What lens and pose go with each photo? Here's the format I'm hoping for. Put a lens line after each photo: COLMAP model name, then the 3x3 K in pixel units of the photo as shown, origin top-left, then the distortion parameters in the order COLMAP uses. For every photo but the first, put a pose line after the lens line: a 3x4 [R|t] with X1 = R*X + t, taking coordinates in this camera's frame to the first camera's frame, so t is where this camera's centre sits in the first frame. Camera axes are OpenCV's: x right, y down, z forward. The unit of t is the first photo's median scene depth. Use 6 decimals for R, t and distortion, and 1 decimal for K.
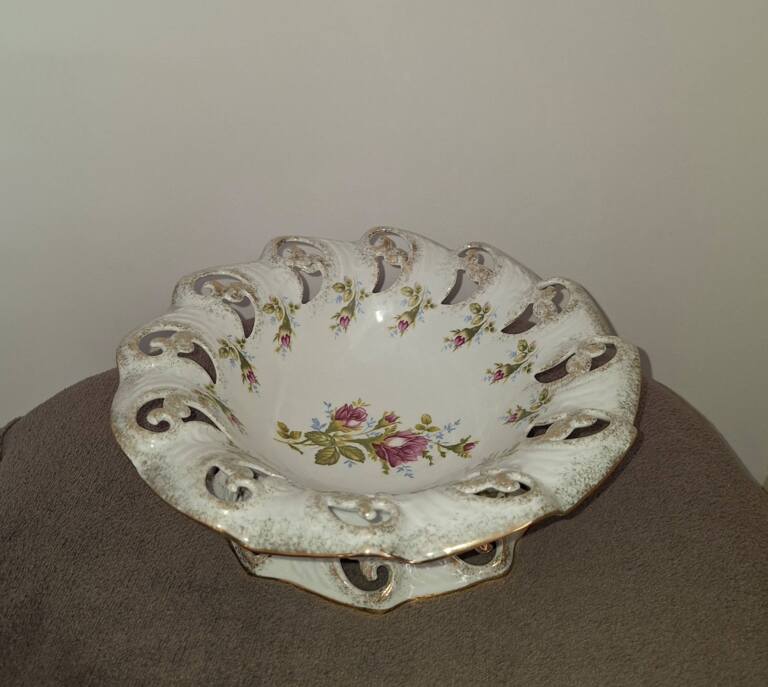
lens RADIAL K [[829.3, 0, 384.0], [0, 829.3, 343.5], [0, 0, 1]] dist [0.123076, -0.149859]
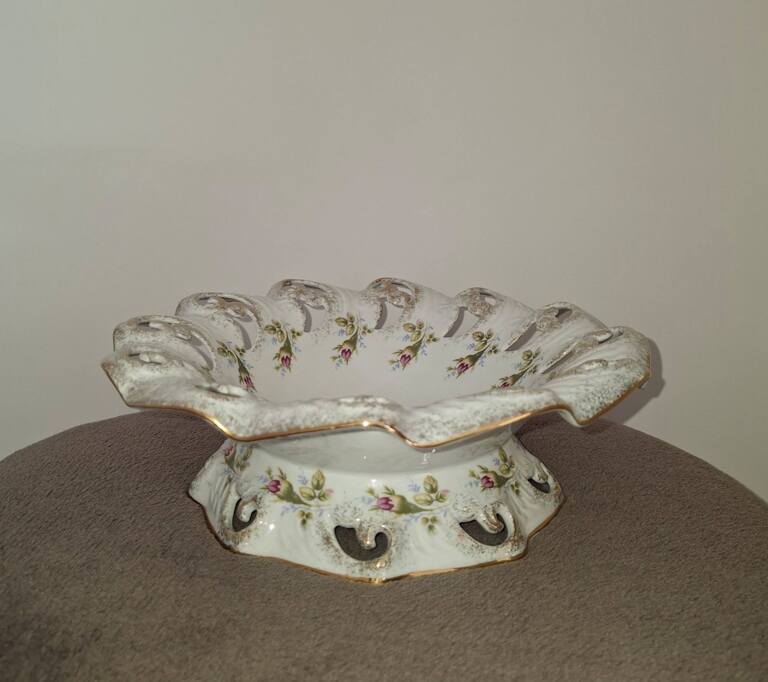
lens RADIAL K [[829.3, 0, 384.0], [0, 829.3, 341.0], [0, 0, 1]] dist [0.123076, -0.149859]
pose [[0.999900, 0.013506, -0.004181, 0.001600], [-0.014103, 0.931769, -0.362779, 0.334482], [-0.001004, 0.362801, 0.931866, 0.077424]]
